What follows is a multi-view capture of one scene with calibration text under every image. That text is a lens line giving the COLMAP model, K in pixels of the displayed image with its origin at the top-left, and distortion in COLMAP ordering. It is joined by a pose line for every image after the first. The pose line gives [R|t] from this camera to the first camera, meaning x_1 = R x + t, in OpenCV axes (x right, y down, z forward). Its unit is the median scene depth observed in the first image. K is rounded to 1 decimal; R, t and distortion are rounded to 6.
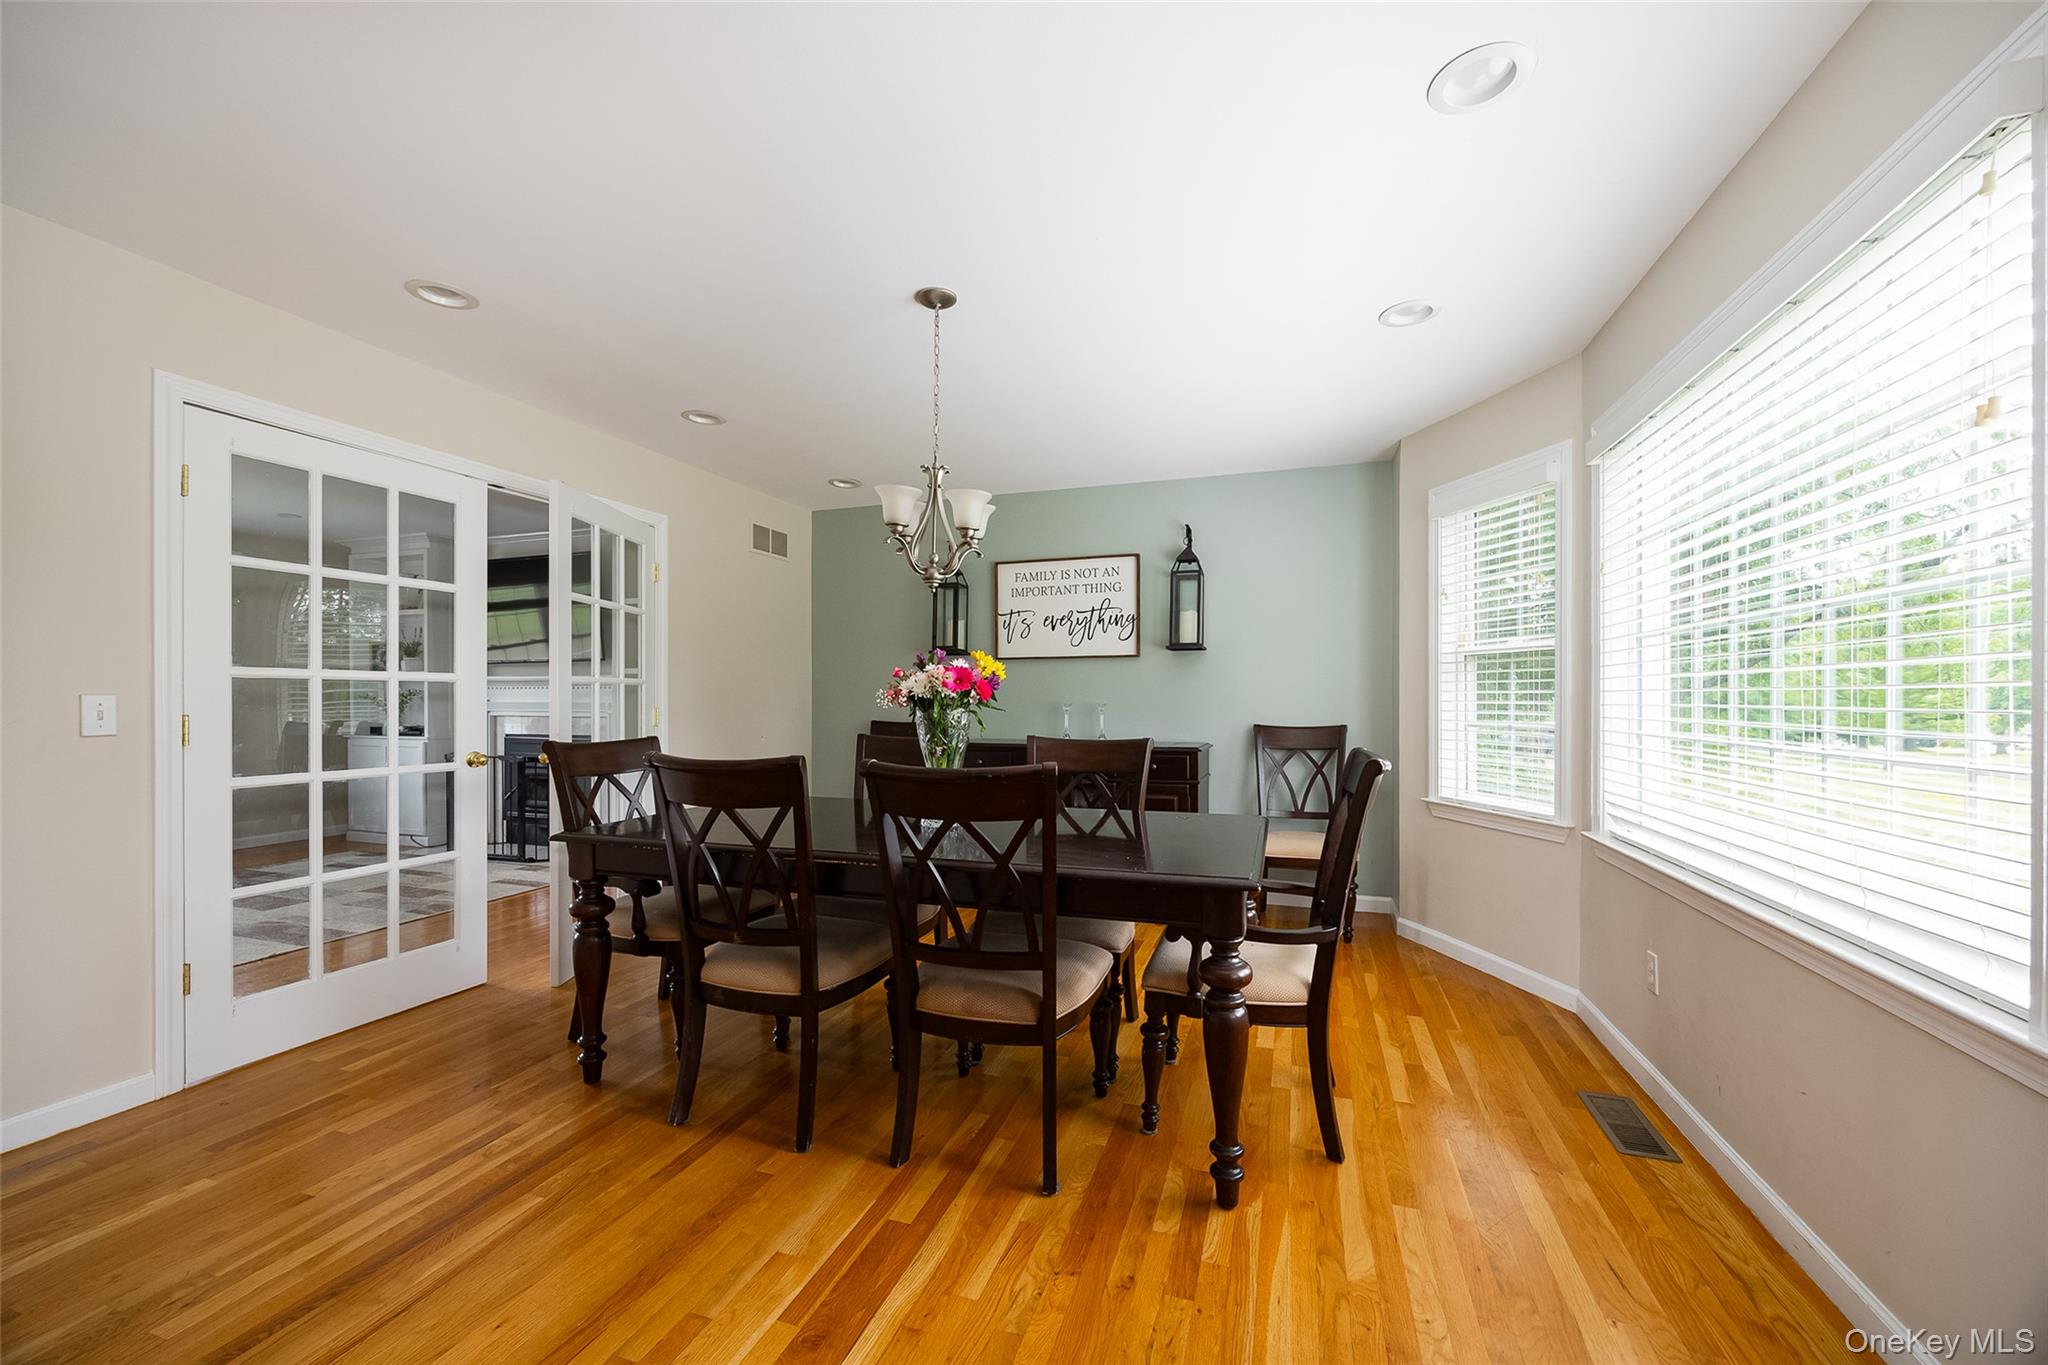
lens RADIAL K [[792.7, 0, 1031.6], [0, 792.7, 689.7], [0, 0, 1]] dist [-0.001679, 0.000004]
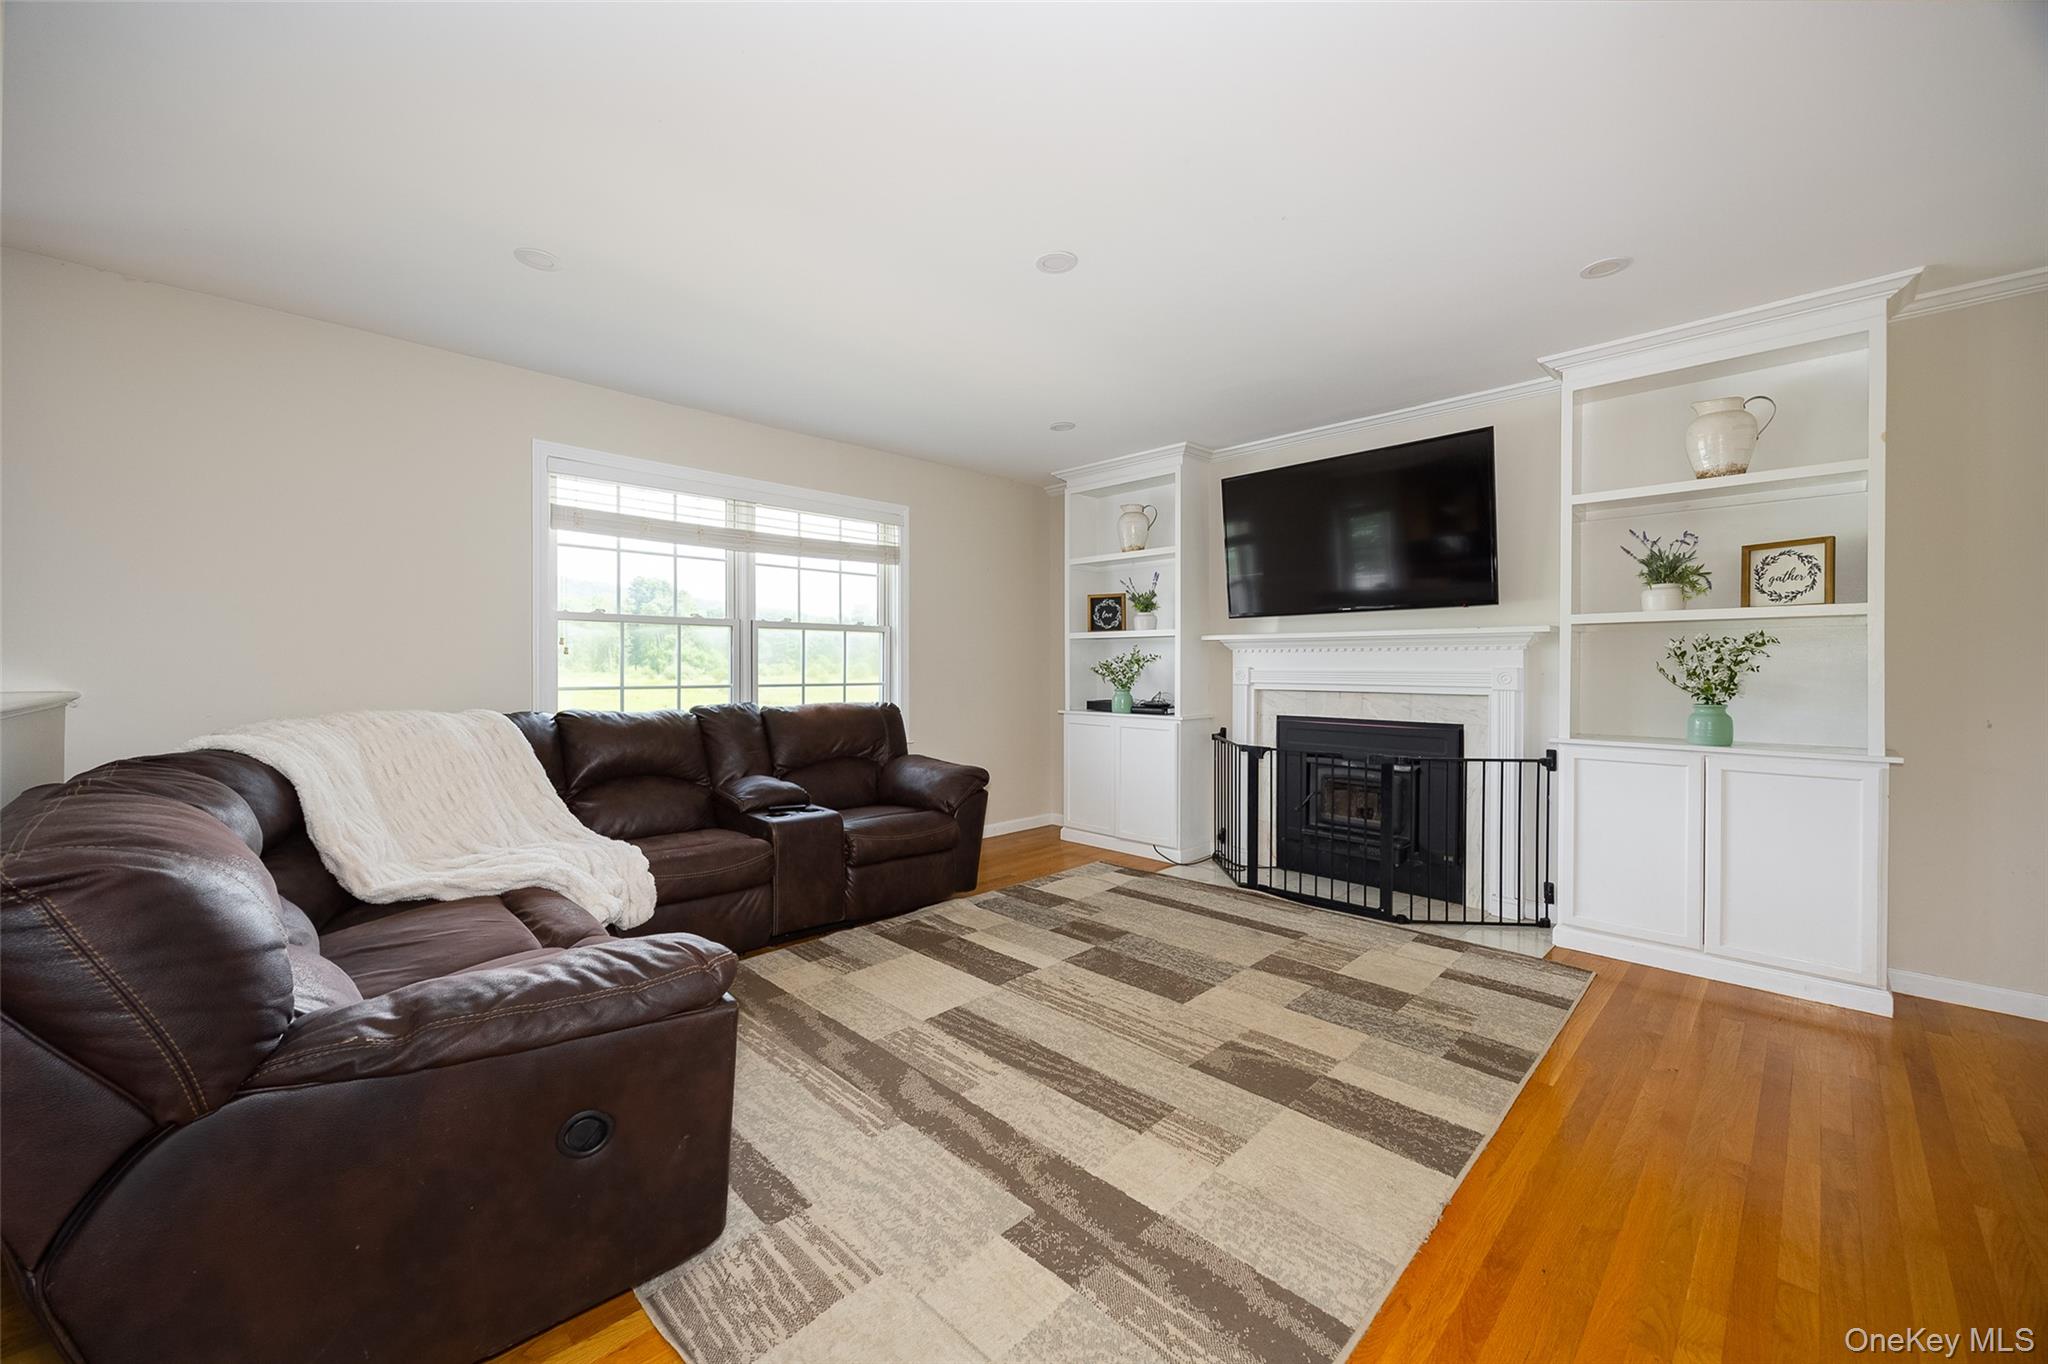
lens RADIAL K [[786.1, 0, 1018.6], [0, 786.1, 669.4], [0, 0, 1]] dist [0.000232, 0.000070]
pose [[0.886017, 0.005339, -0.463622, -0.551809], [-0.002617, 0.999975, 0.006514, 0.010762], [0.463645, -0.004558, 0.886009, 0.269437]]
